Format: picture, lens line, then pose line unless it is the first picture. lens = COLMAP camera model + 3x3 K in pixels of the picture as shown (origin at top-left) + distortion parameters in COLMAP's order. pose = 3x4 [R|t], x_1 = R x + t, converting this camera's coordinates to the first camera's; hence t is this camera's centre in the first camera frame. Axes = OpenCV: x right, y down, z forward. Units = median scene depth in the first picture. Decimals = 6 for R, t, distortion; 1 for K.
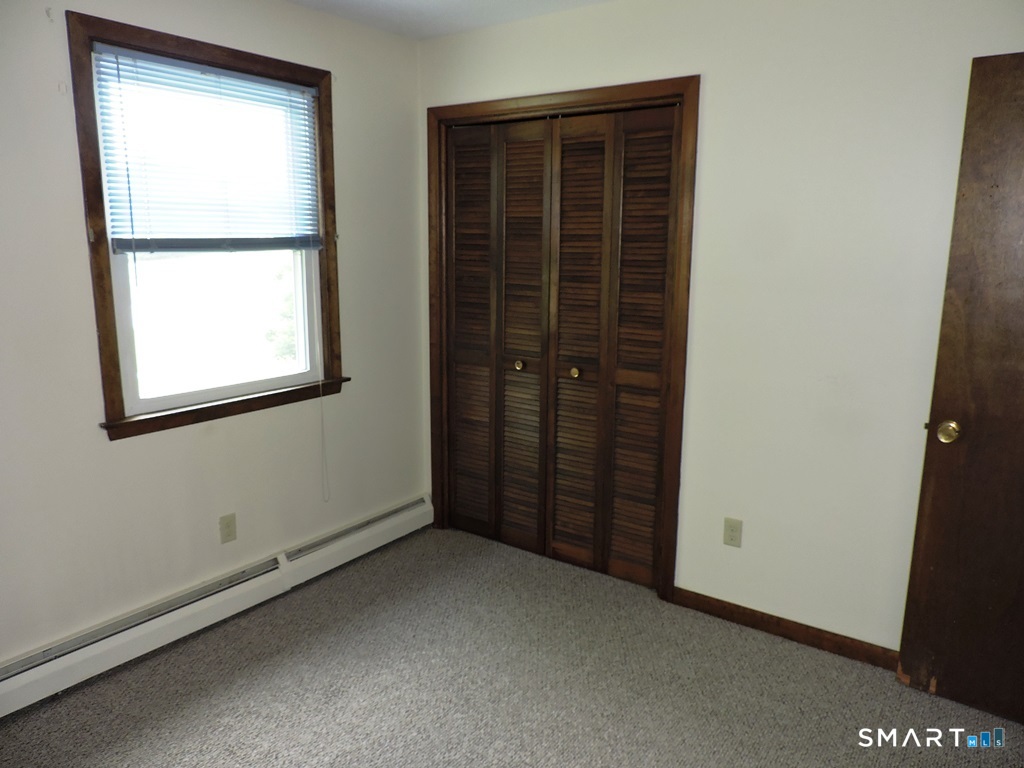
lens RADIAL K [[729.9, 0, 512.2], [0, 729.9, 385.2], [0, 0, 1]] dist [-0.018749, -0.002241]
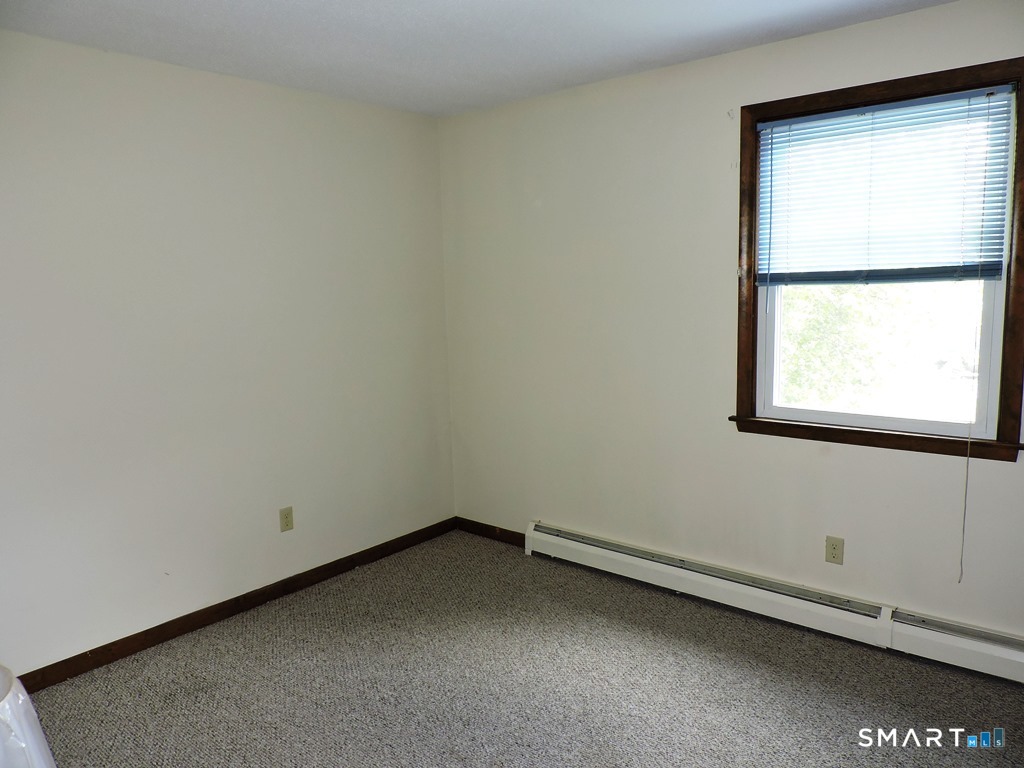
lens RADIAL K [[729.9, 0, 512.7], [0, 729.9, 382.5], [0, 0, 1]] dist [-0.018749, -0.002241]
pose [[-0.081616, 0.128714, -0.988317, 0.698880], [-0.164798, 0.976233, 0.140750, -0.115603], [0.982945, 0.174360, -0.058465, 0.629938]]
